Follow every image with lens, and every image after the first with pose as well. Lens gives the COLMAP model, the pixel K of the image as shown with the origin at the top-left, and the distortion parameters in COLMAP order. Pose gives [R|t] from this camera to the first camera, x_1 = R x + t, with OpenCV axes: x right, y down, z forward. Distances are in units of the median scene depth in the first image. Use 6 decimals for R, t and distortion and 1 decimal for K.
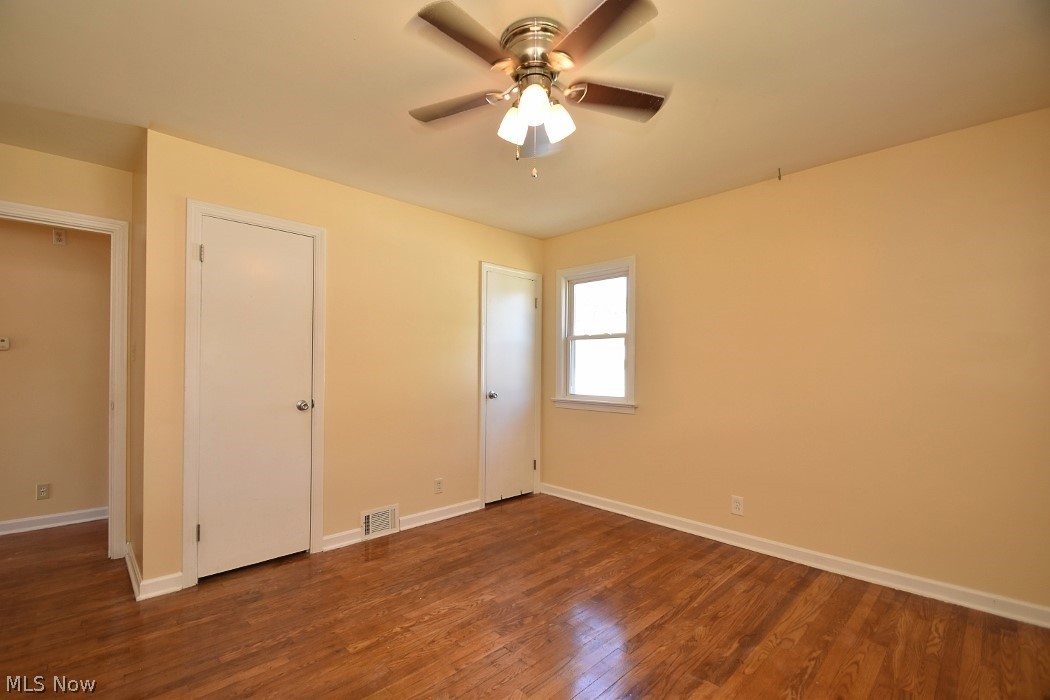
lens RADIAL K [[463.4, 0, 520.8], [0, 463.4, 365.2], [0, 0, 1]] dist [0.001567, -0.015458]
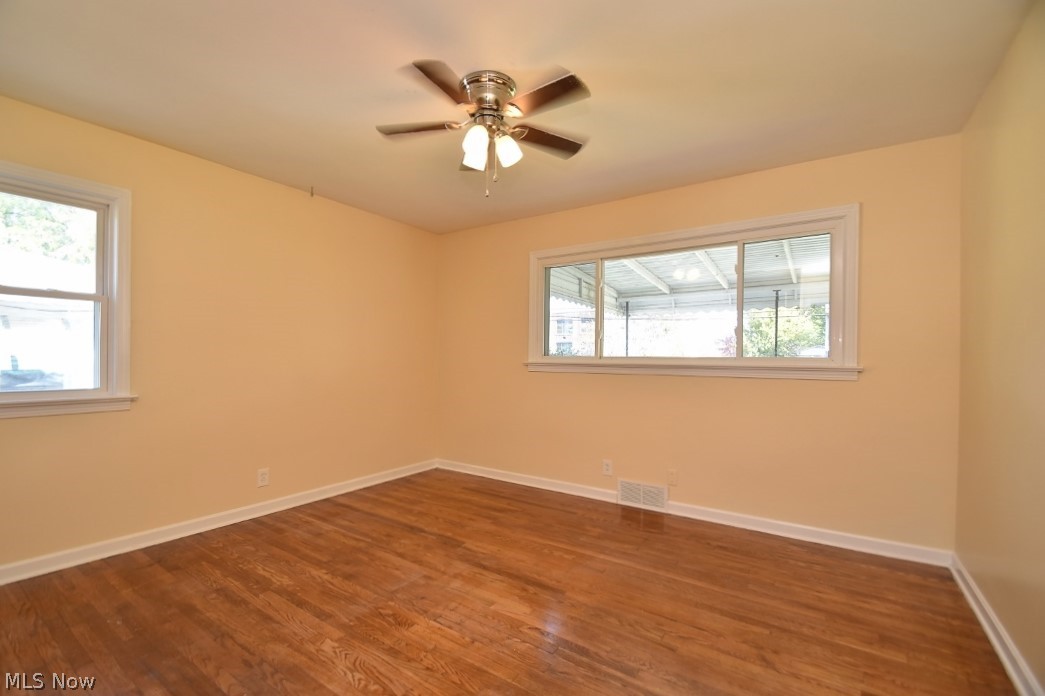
lens RADIAL K [[461.1, 0, 518.4], [0, 461.1, 363.1], [0, 0, 1]] dist [0.001567, -0.015458]
pose [[-0.215263, -0.026347, 0.976201, -0.803854], [-0.015942, 0.999598, 0.023463, 0.015585], [-0.976426, -0.010512, -0.215597, 0.803274]]
